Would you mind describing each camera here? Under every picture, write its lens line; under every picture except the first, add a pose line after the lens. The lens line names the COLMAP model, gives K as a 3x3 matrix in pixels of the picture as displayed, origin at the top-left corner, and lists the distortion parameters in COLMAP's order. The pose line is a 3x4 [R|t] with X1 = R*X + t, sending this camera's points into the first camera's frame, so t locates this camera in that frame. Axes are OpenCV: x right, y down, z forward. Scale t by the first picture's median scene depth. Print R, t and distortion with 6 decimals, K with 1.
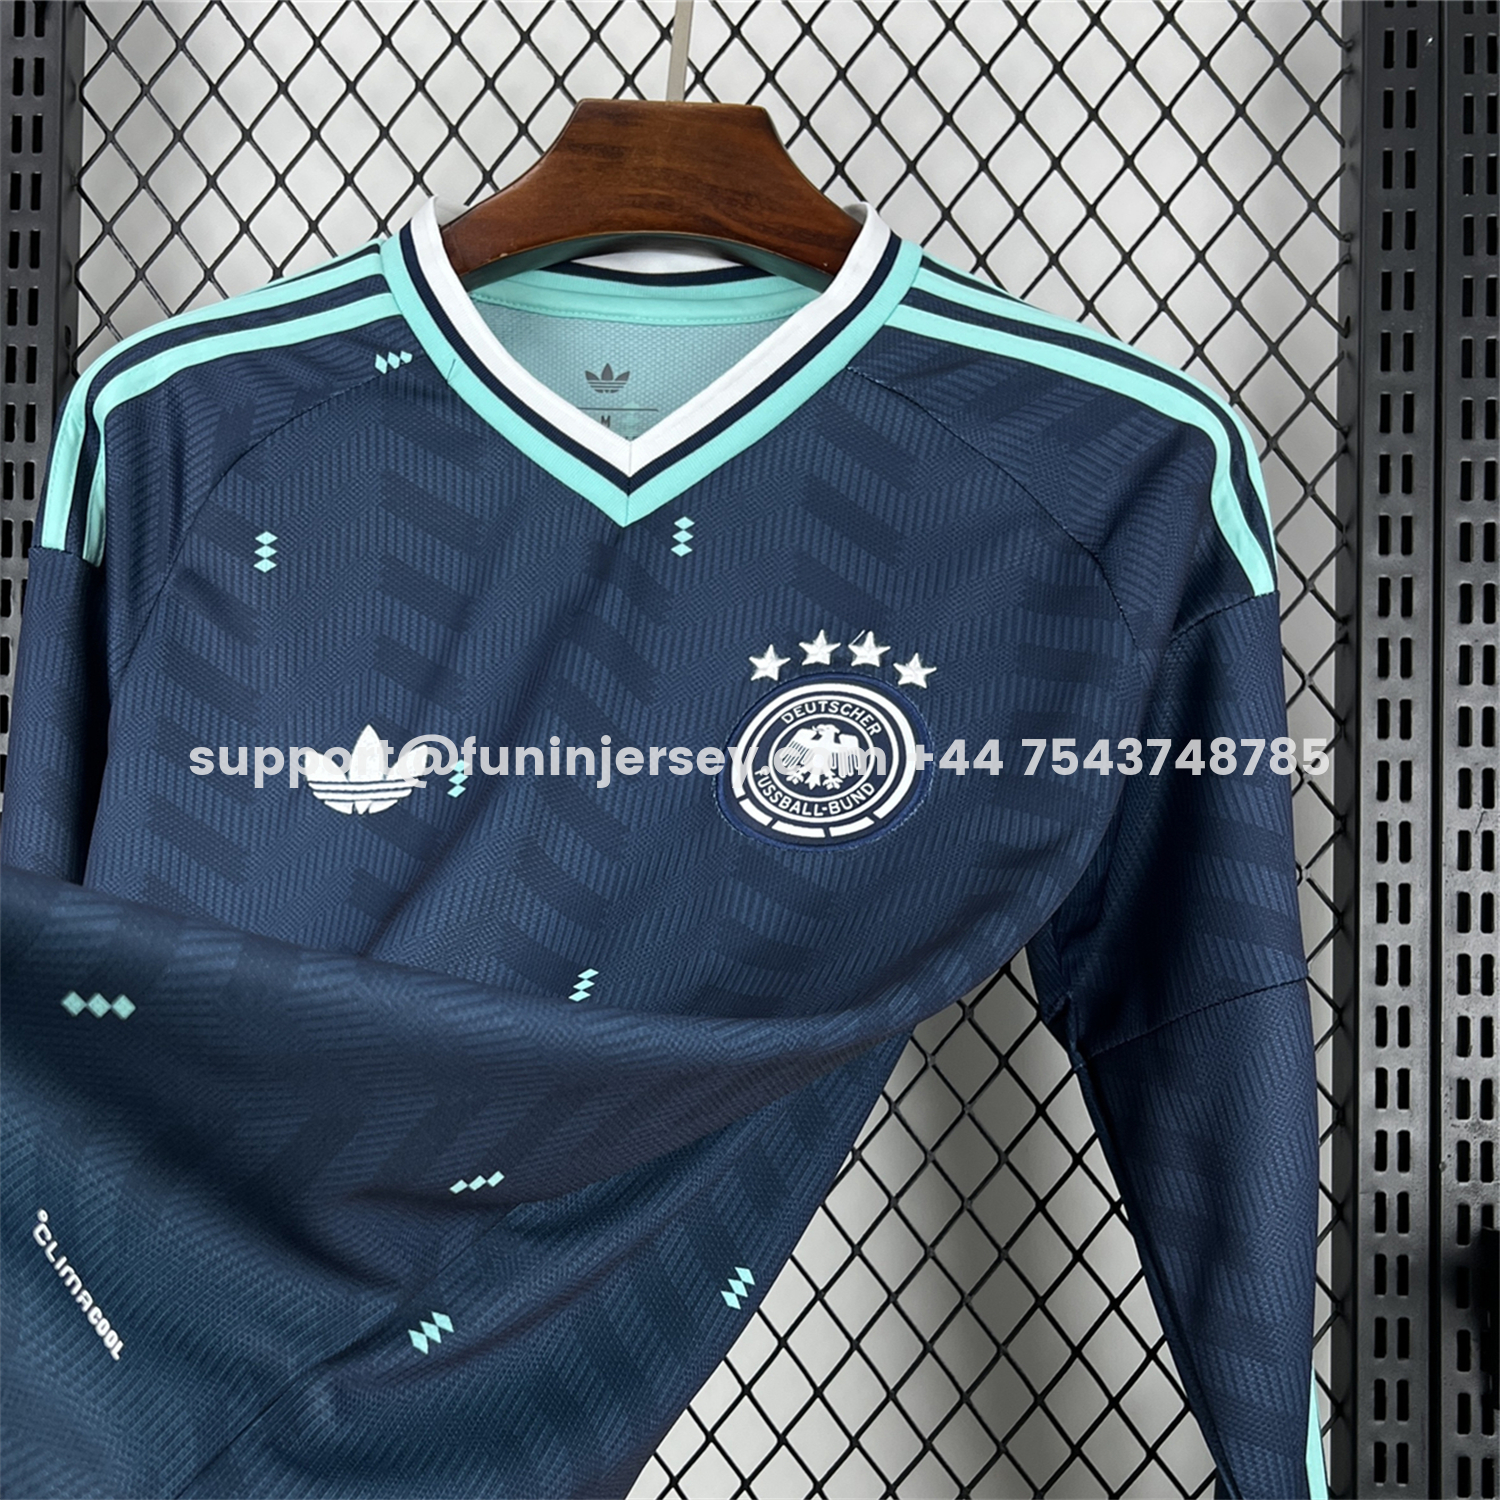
lens RADIAL K [[2422.6, 0, 751.8], [0, 2422.6, 750.5], [0, 0, 1]] dist [0.017439, 0.000000]
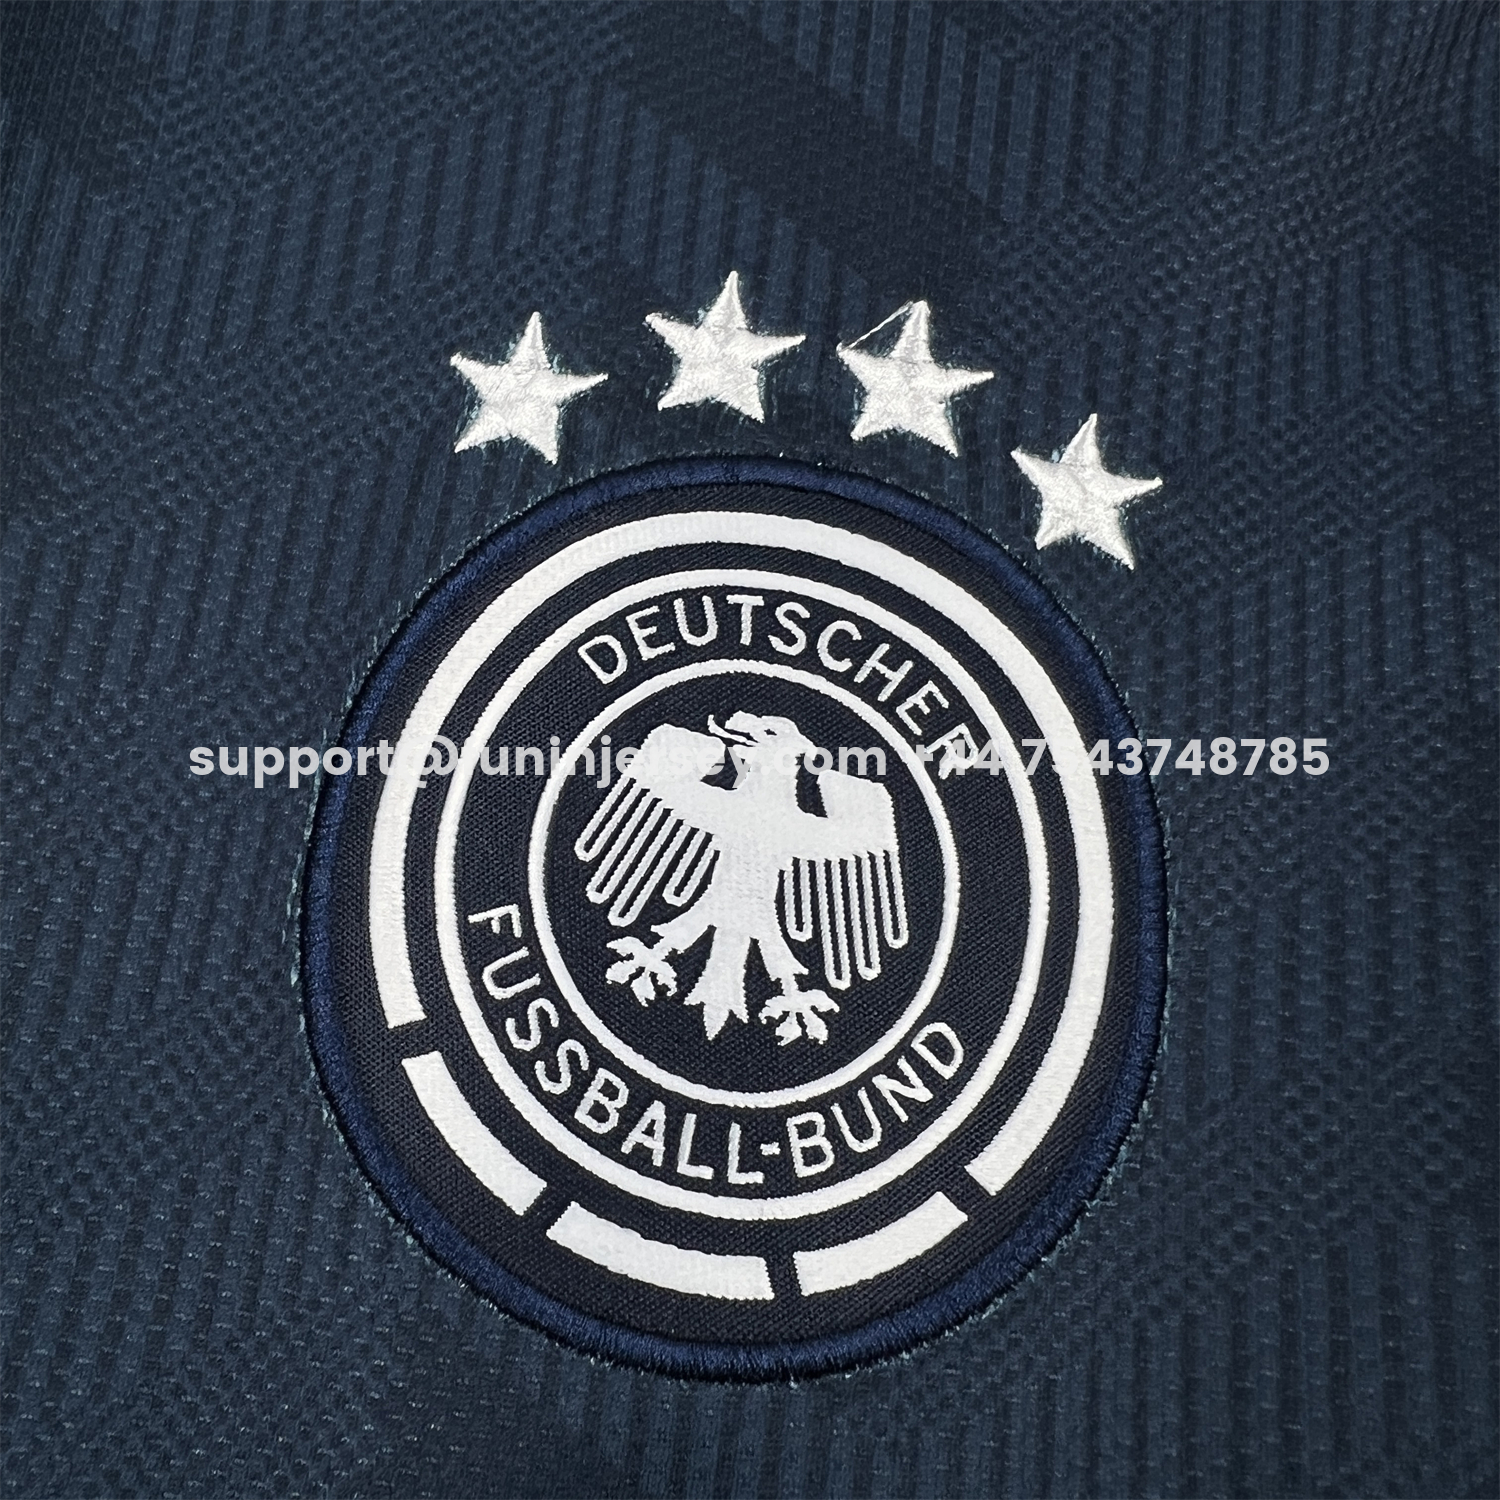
lens RADIAL K [[2422.6, 0, 748.4], [0, 2422.6, 750.0], [0, 0, 1]] dist [0.017439, 0.000000]
pose [[0.975808, 0.051079, 0.212577, -0.023510], [-0.110826, 0.953707, 0.279571, -0.076484], [-0.188457, -0.296367, 0.936296, 0.764965]]
